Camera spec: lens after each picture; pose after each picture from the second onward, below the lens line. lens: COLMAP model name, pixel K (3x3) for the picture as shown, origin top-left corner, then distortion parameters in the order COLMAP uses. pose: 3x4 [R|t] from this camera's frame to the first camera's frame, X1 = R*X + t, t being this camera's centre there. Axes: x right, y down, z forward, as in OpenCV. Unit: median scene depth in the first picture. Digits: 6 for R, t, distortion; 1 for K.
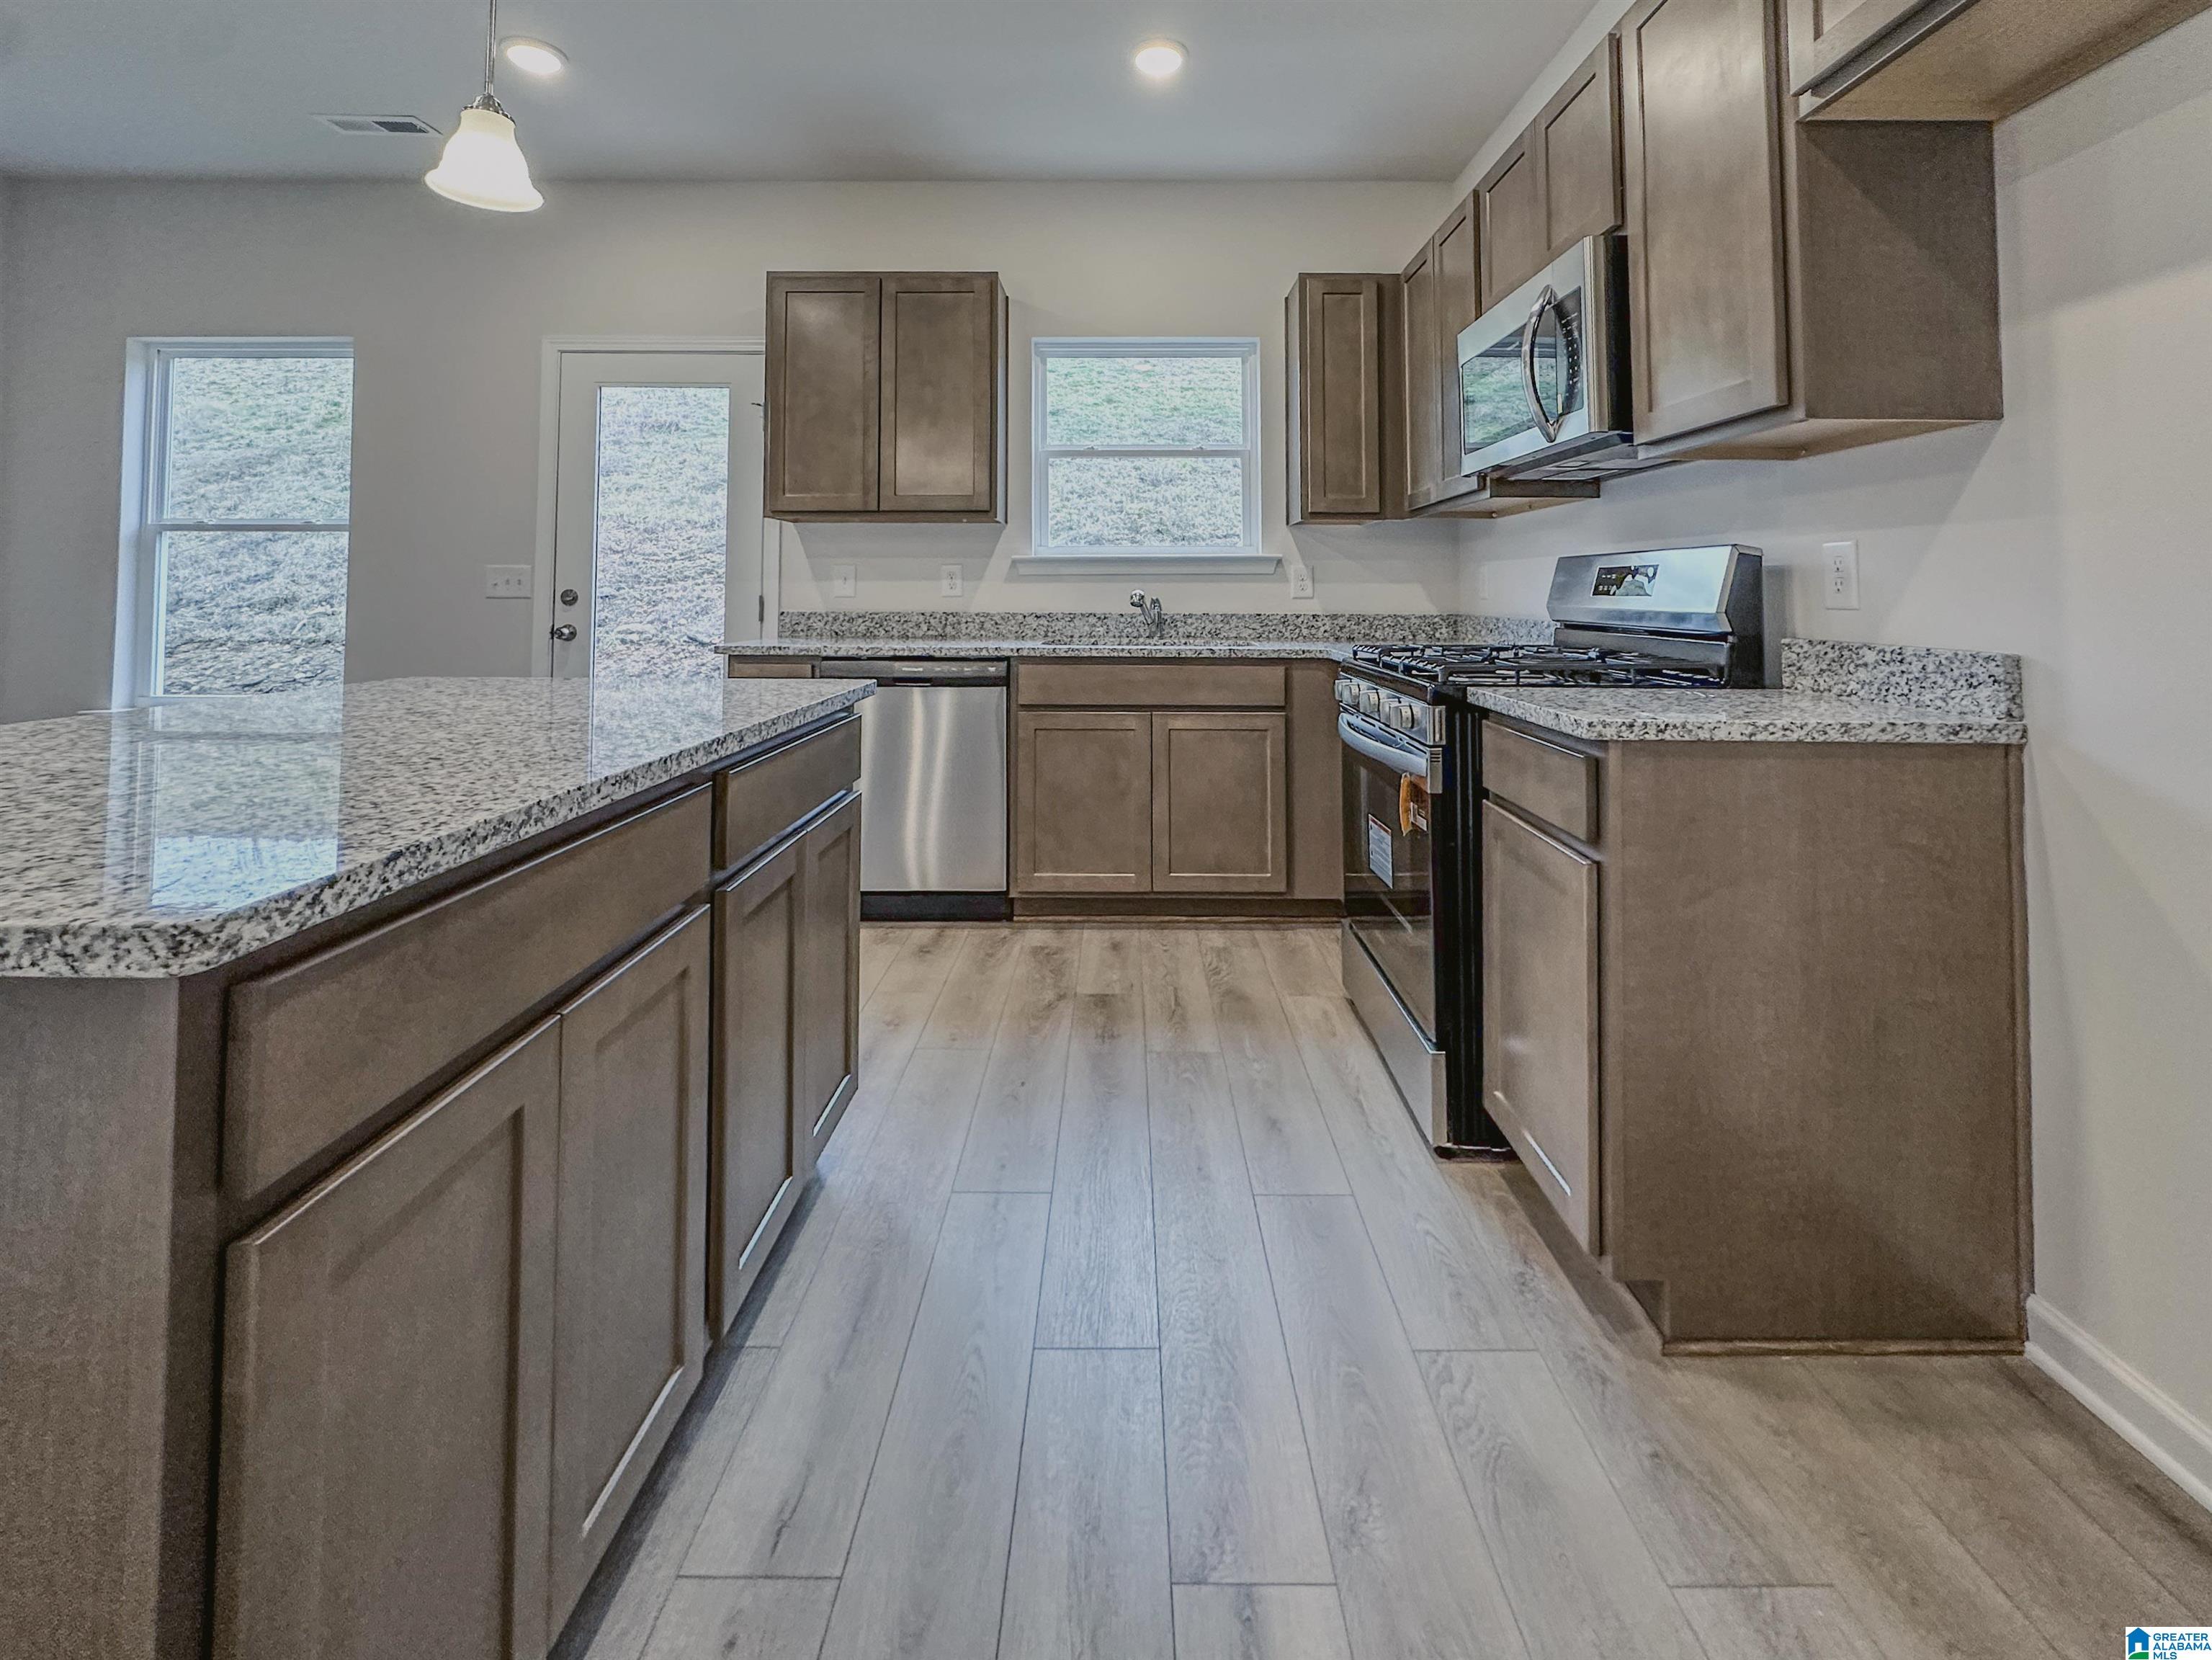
lens RADIAL K [[968.6, 0, 1134.2], [0, 968.6, 549.3], [0, 0, 1]] dist [0.000515, 0.000078]
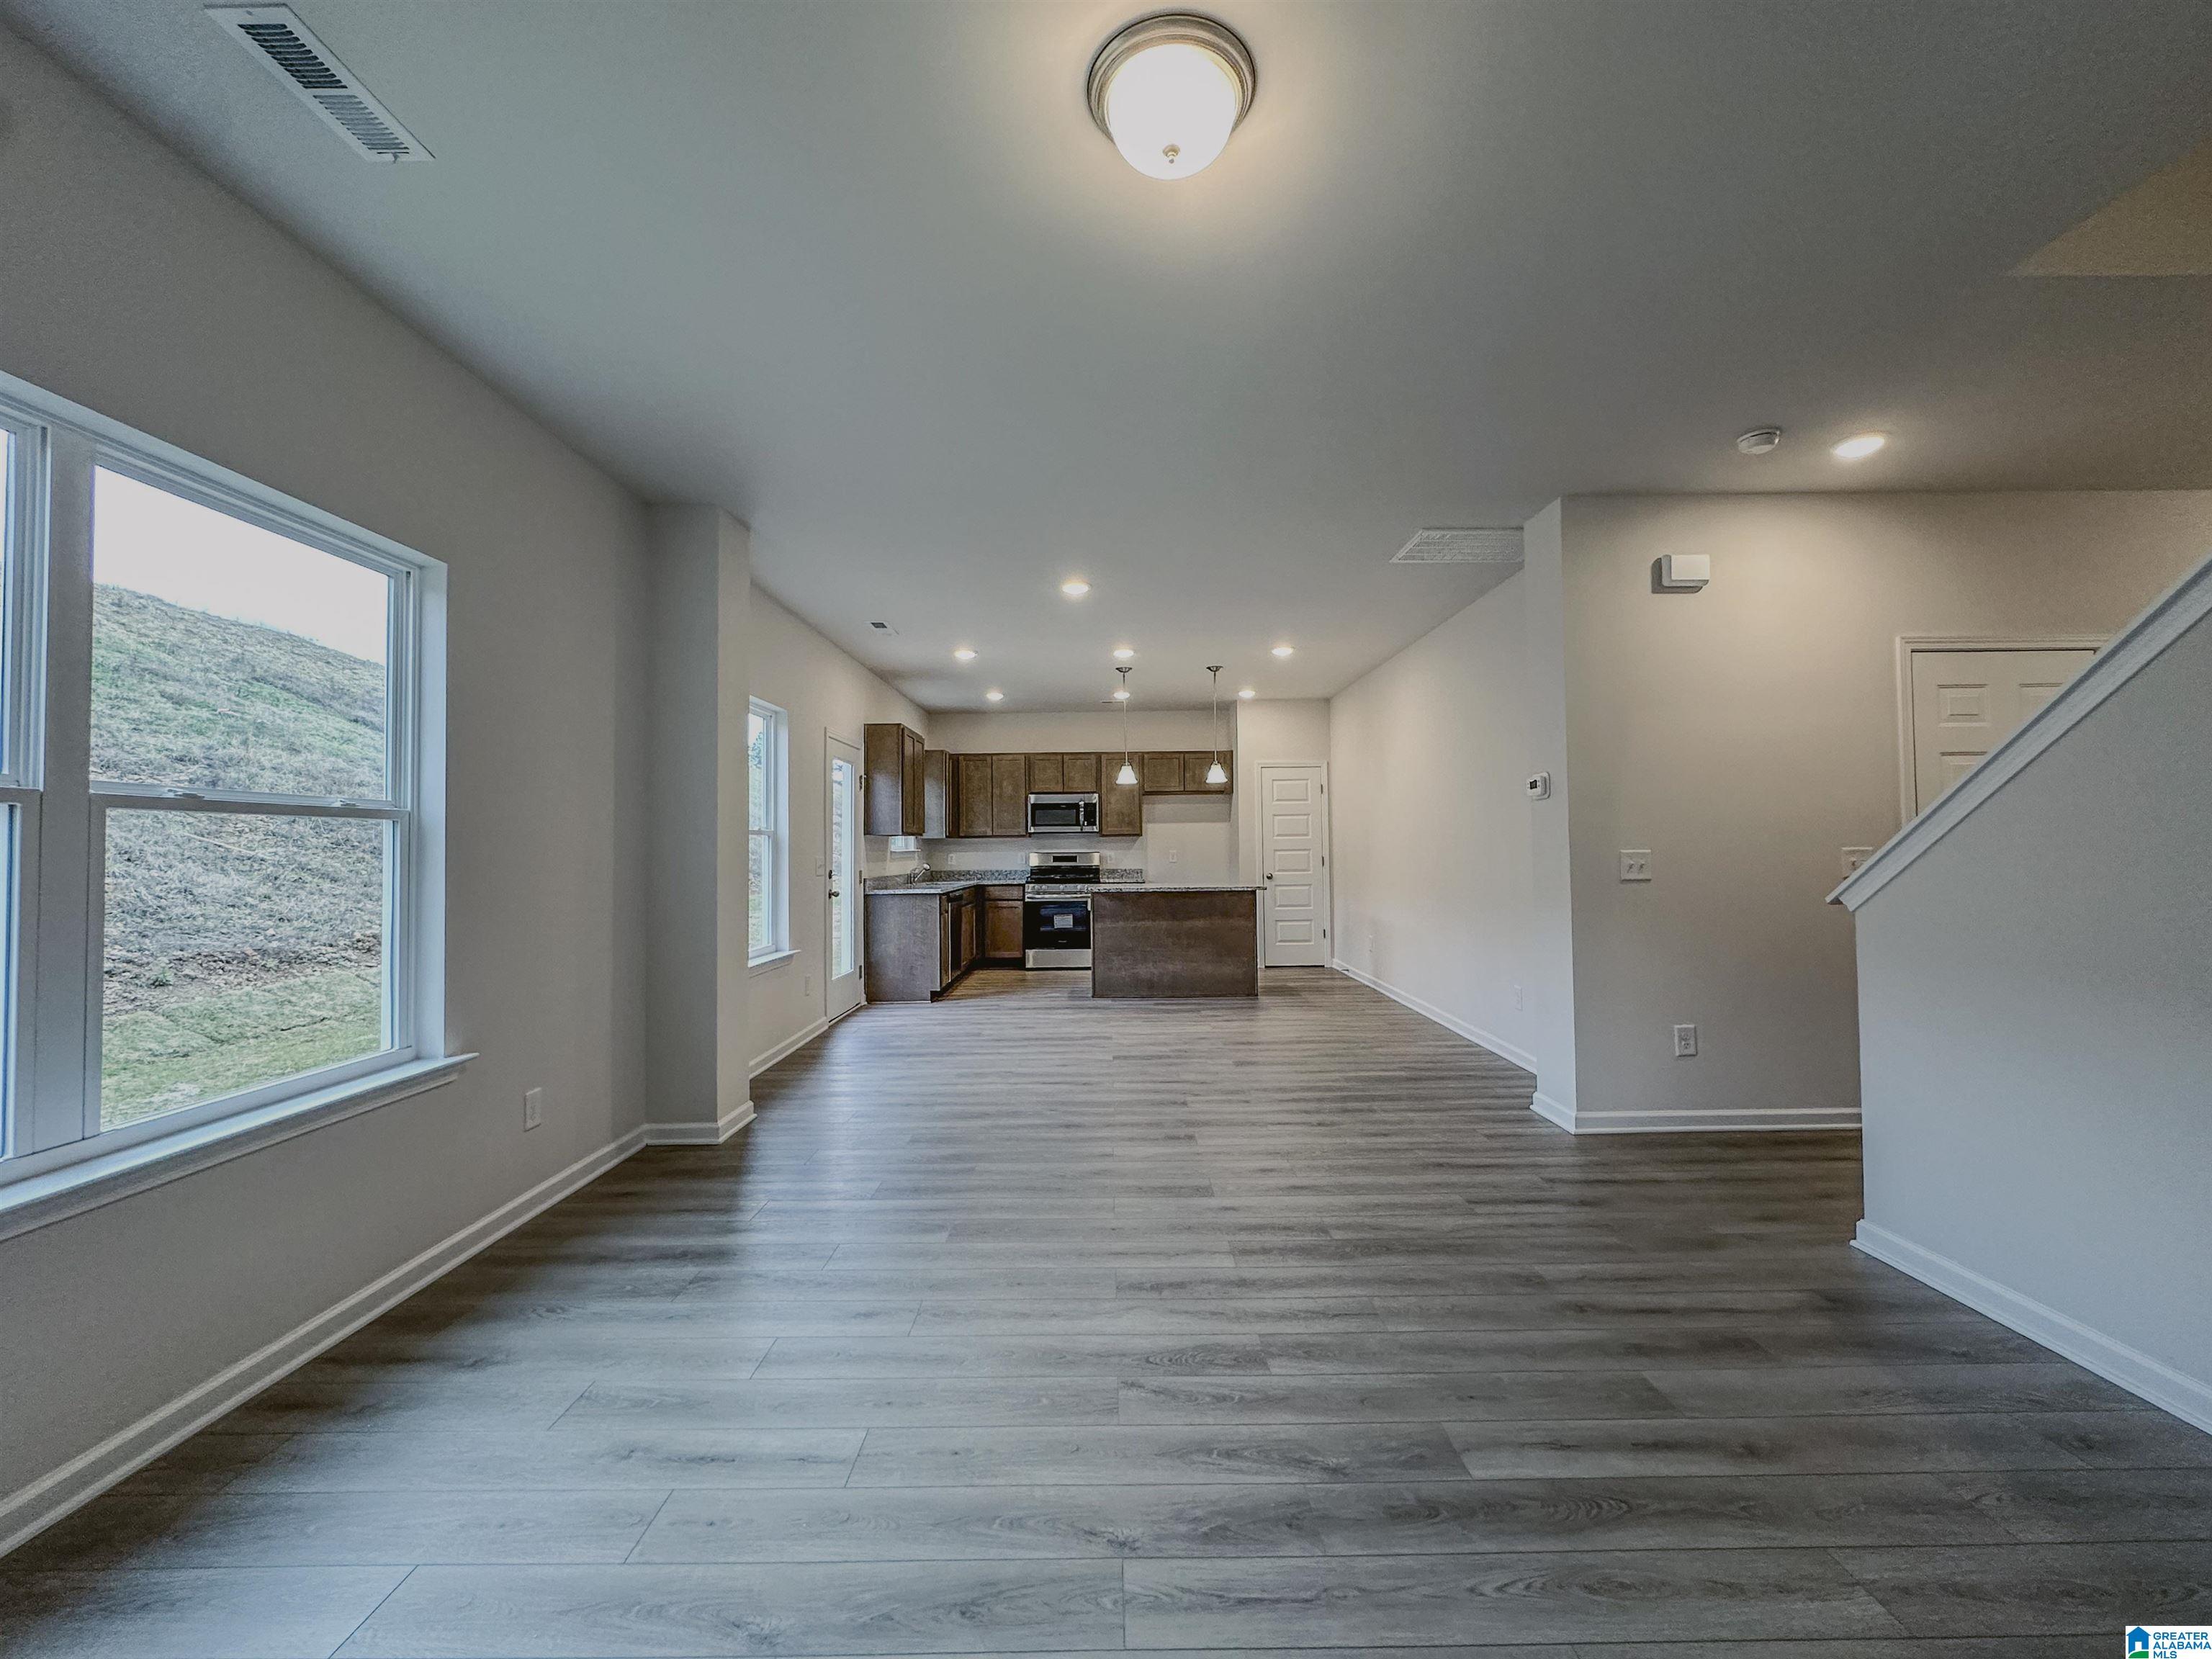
lens RADIAL K [[909.8, 0, 1111.7], [0, 909.8, 824.6], [0, 0, 1]] dist [-0.000112, 0.000204]
pose [[-0.014910, 0.030700, 0.999417, -2.277417], [-0.032666, 0.998980, -0.031174, -0.002202], [-0.999355, -0.033112, -0.013892, 0.504544]]
